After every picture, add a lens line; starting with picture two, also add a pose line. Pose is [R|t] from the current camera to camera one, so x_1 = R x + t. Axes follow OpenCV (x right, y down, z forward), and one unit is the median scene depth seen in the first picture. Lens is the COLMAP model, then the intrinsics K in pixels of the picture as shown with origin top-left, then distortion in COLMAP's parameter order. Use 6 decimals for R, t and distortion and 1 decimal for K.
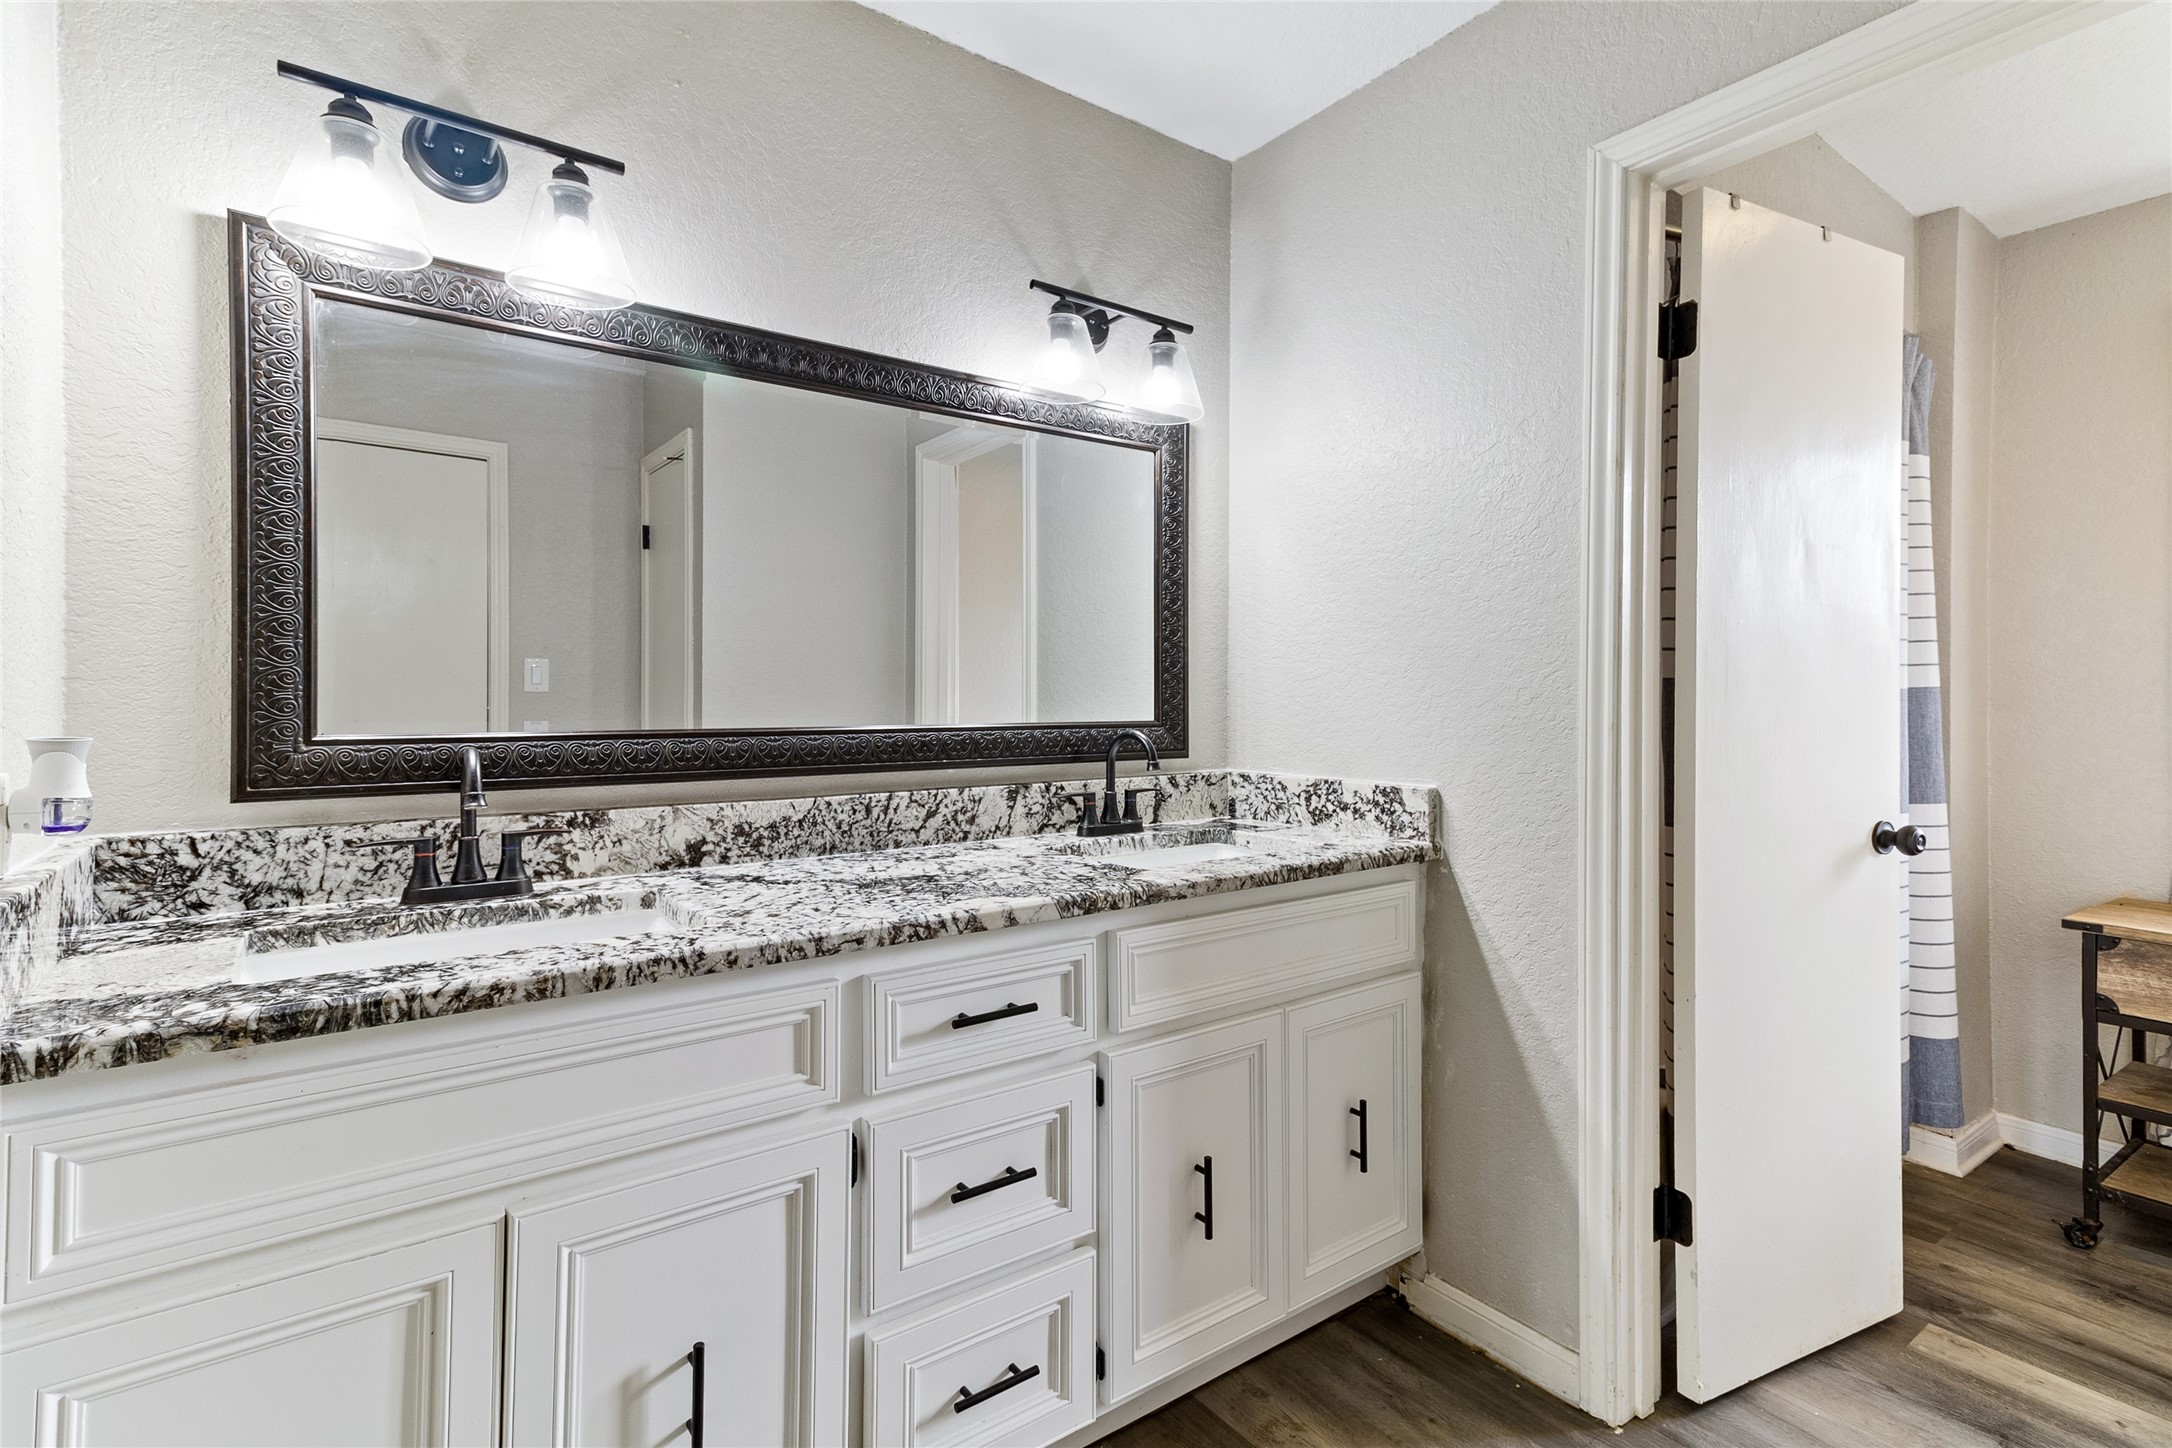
lens RADIAL K [[1035.3, 0, 1081.1], [0, 1035.3, 695.9], [0, 0, 1]] dist [0.018111, 0.001109]
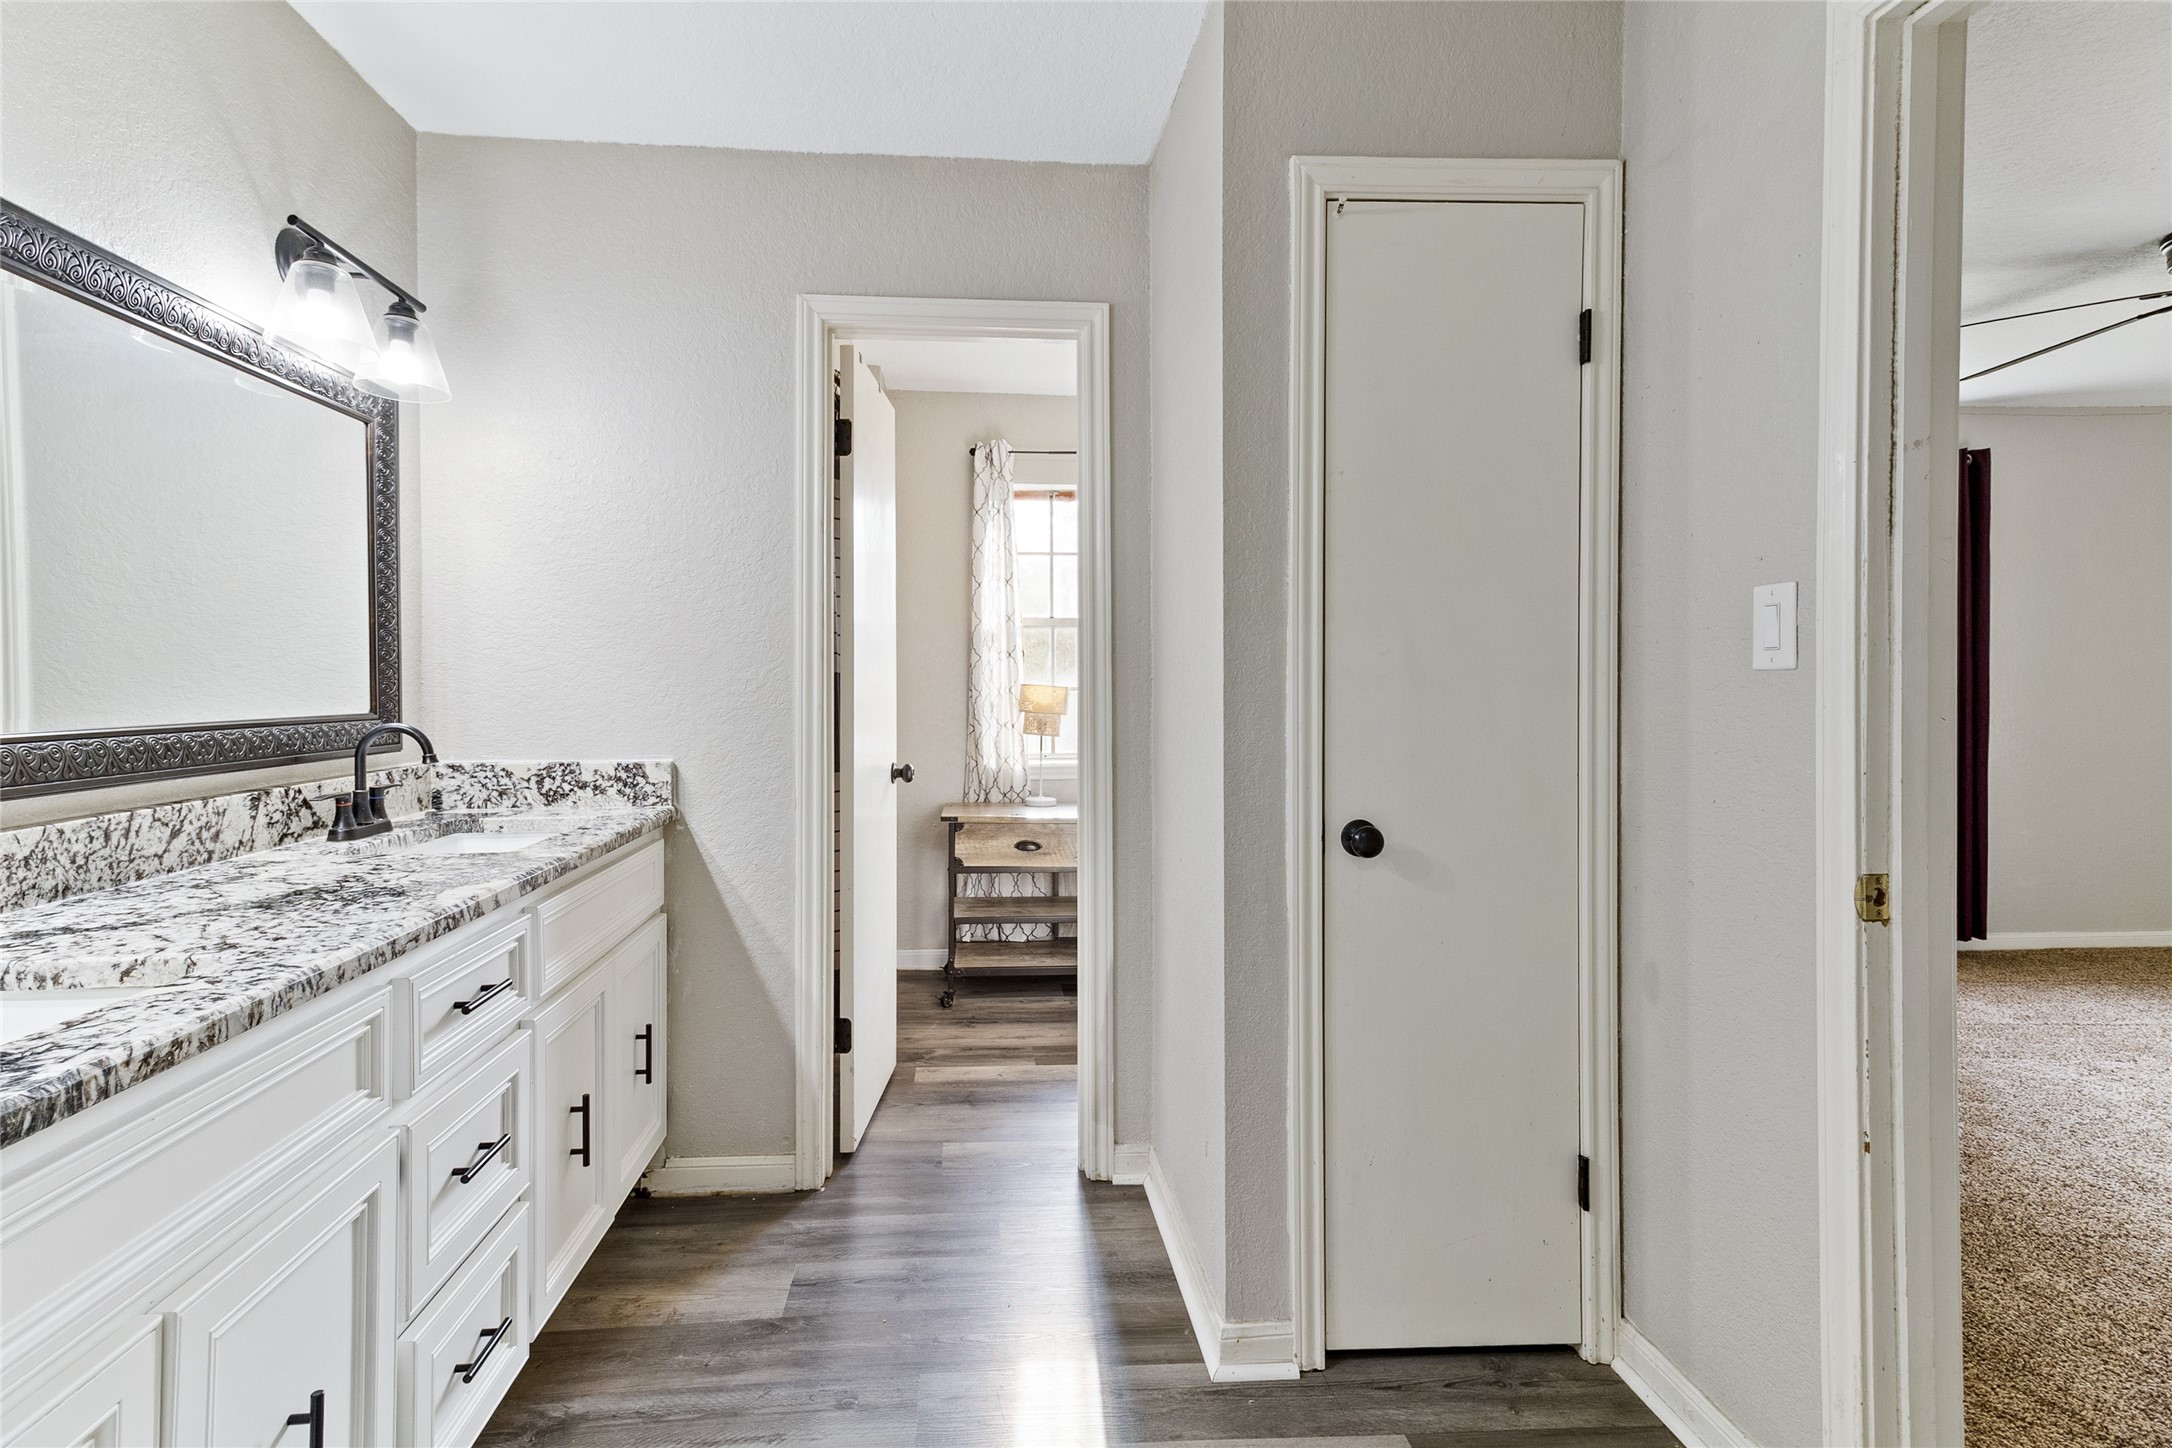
lens RADIAL K [[1035.3, 0, 1081.1], [0, 1035.3, 695.9], [0, 0, 1]] dist [0.018111, 0.001109]
pose [[0.502323, -0.012490, 0.864590, -0.478550], [-0.000071, 0.999895, 0.014486, -0.005983], [-0.864680, -0.007338, 0.502269, -0.027978]]
